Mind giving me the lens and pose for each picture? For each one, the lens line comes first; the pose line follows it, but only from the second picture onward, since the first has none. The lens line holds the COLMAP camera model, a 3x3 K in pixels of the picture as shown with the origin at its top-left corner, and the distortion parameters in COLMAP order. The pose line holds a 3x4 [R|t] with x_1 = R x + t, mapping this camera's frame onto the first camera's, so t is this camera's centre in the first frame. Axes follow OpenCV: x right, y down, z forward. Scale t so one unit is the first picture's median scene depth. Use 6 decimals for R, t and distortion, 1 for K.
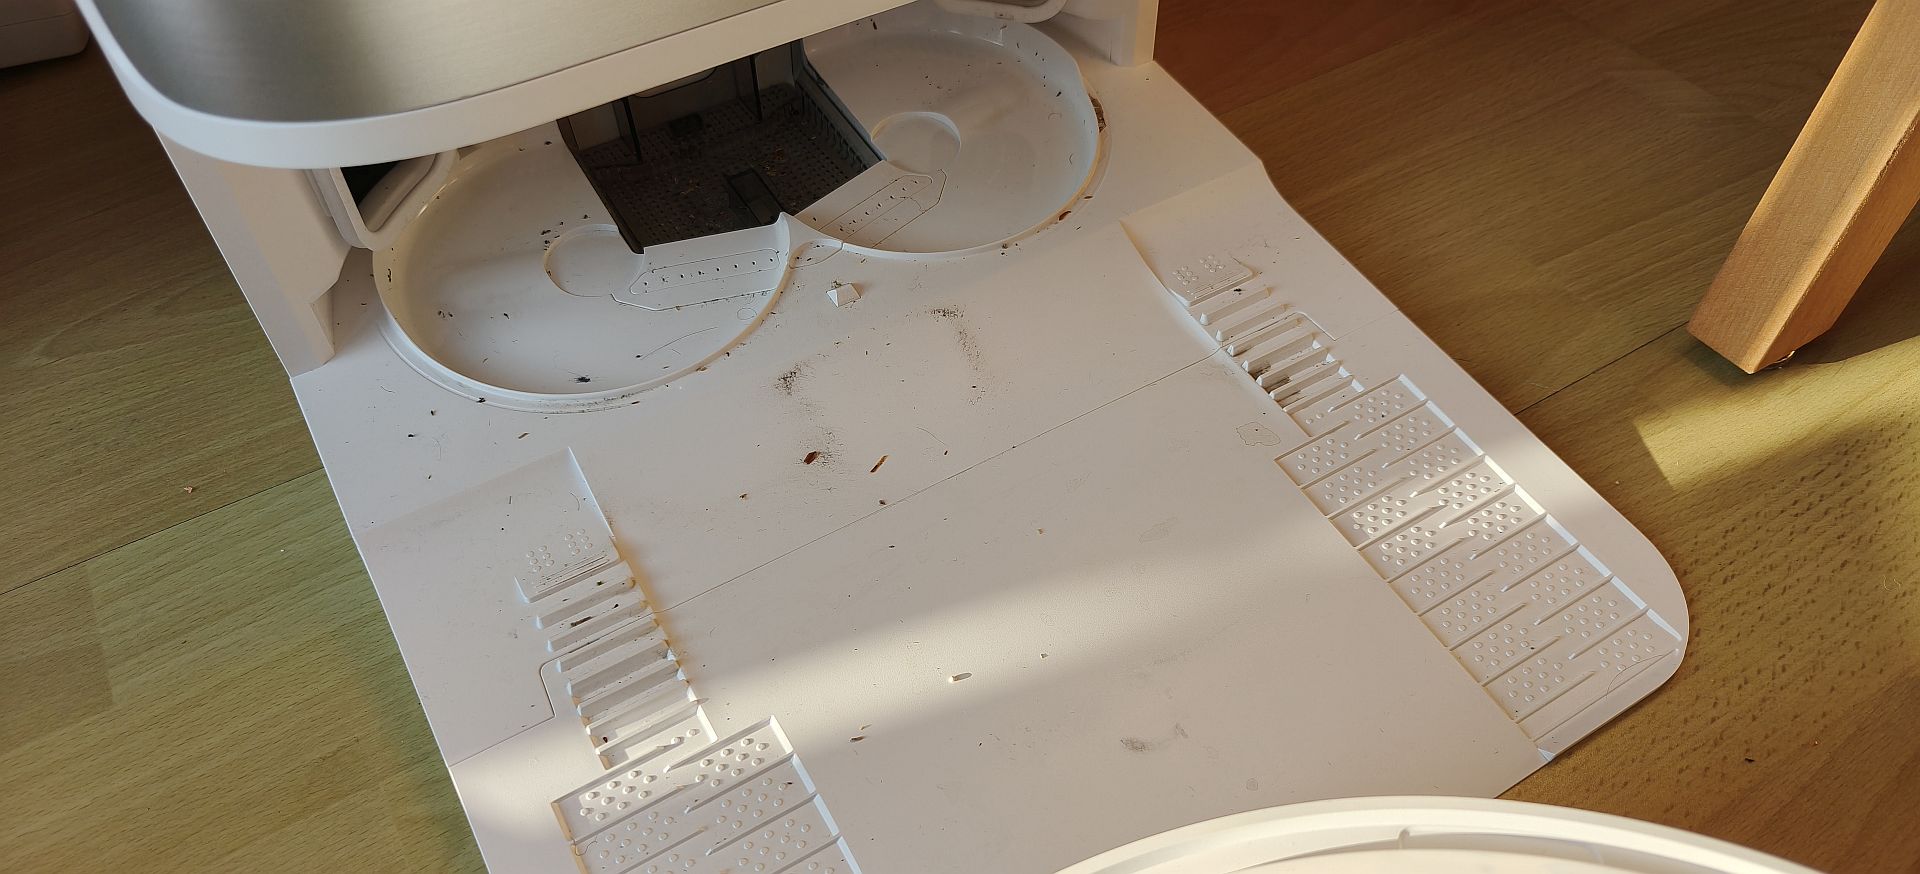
lens RADIAL K [[1357.8, 0, 960.0], [0, 1357.8, 437.0], [0, 0, 1]] dist [-0.001261, -0.000332]
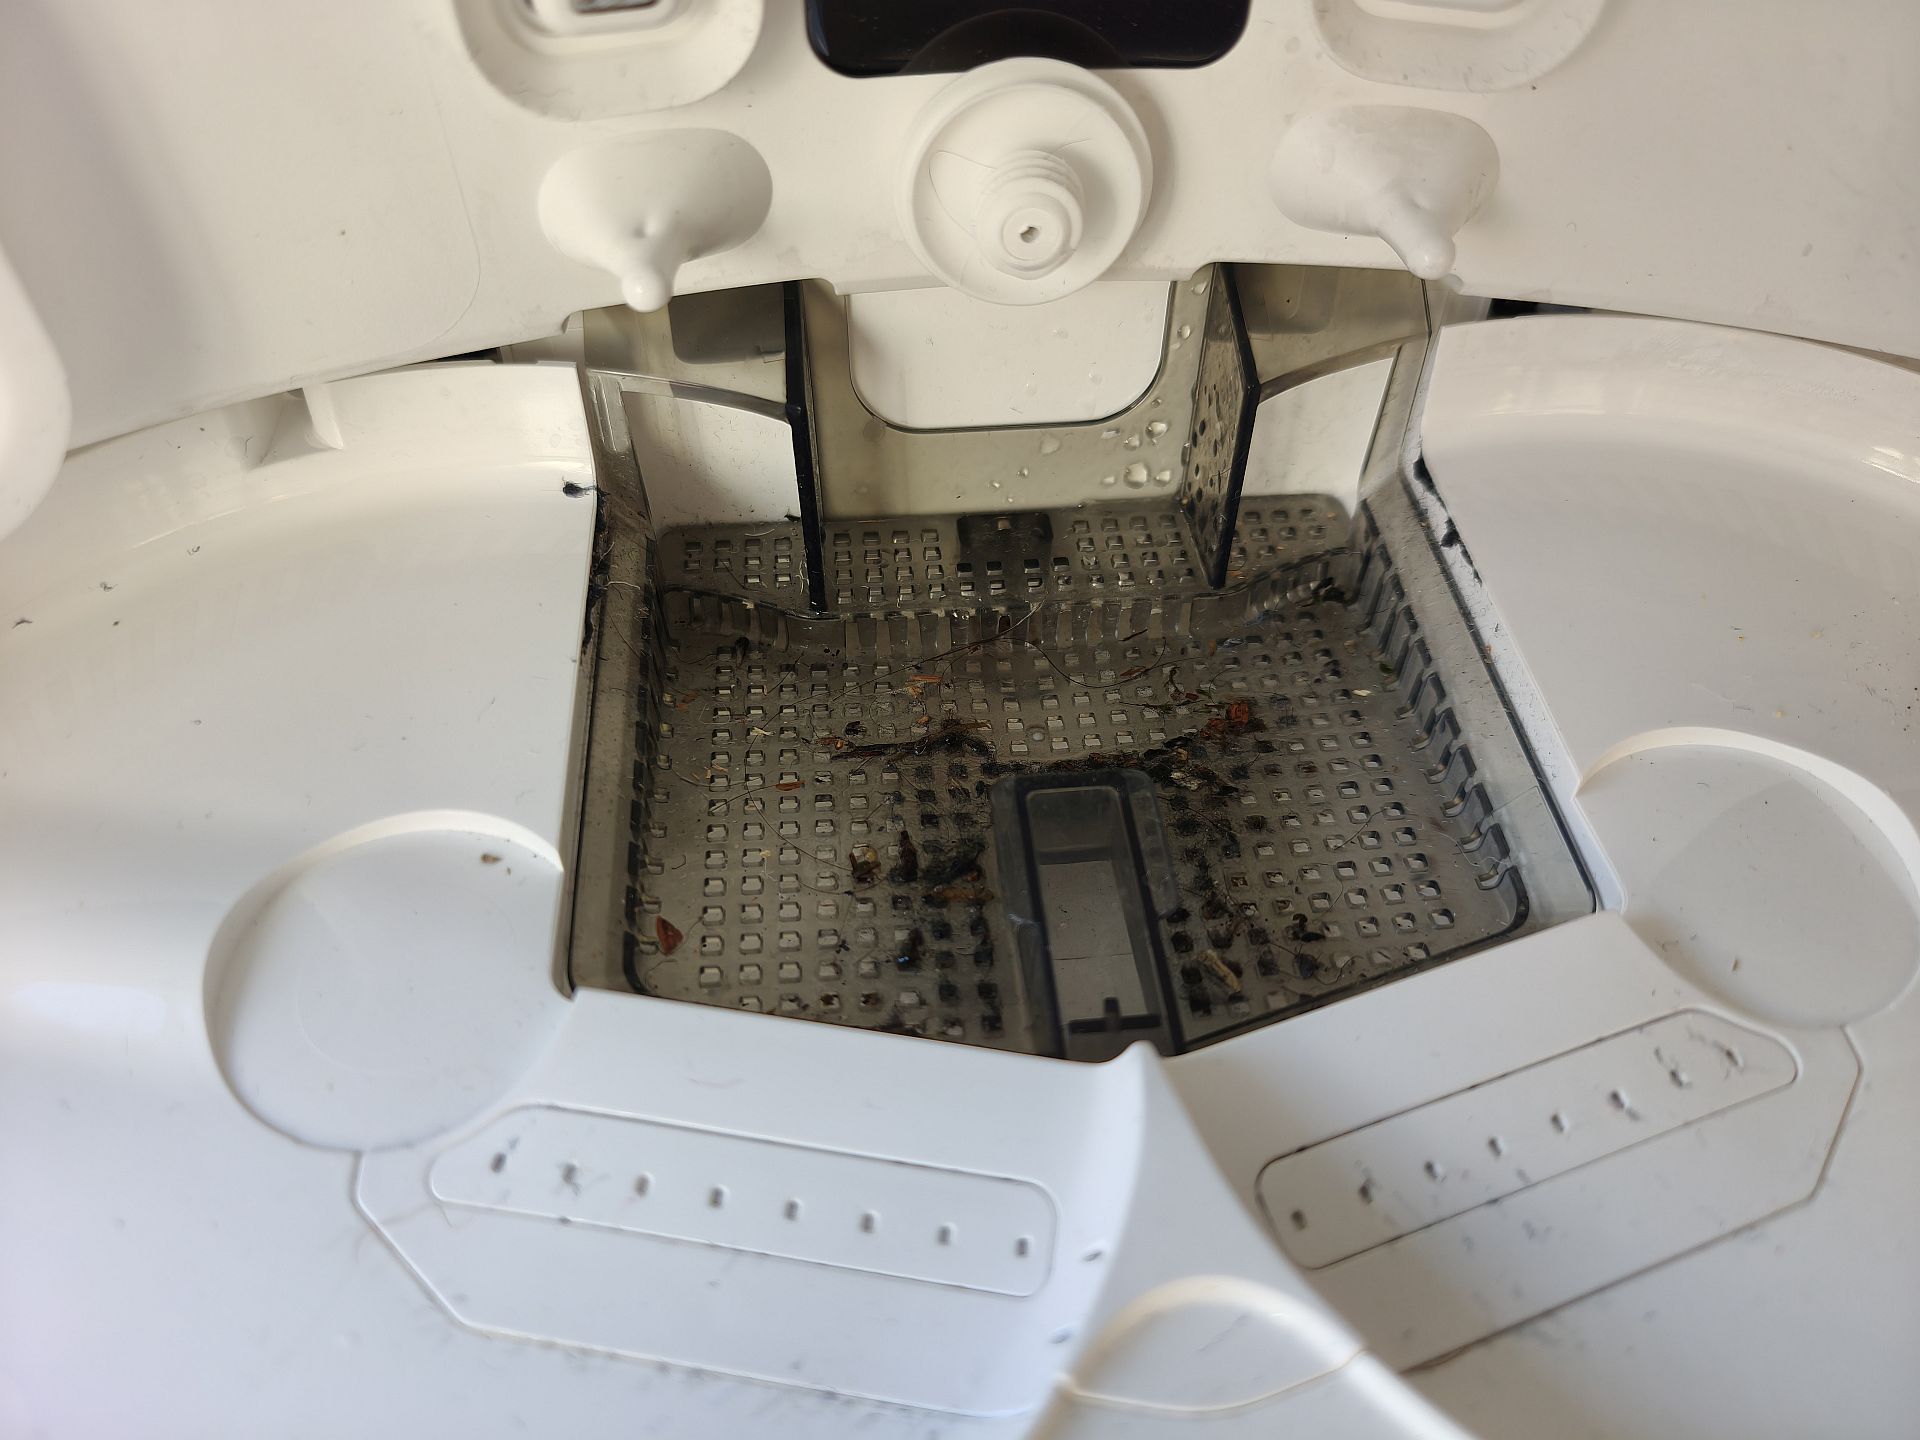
lens RADIAL K [[1331.2, 0, 960.0], [0, 1331.2, 720.0], [0, 0, 1]] dist [-0.008392, -0.023437]
pose [[0.898492, 0.320173, -0.300337, -0.107492], [-0.327249, 0.944526, 0.027906, -0.212918], [0.292611, 0.073212, 0.953425, 0.758059]]
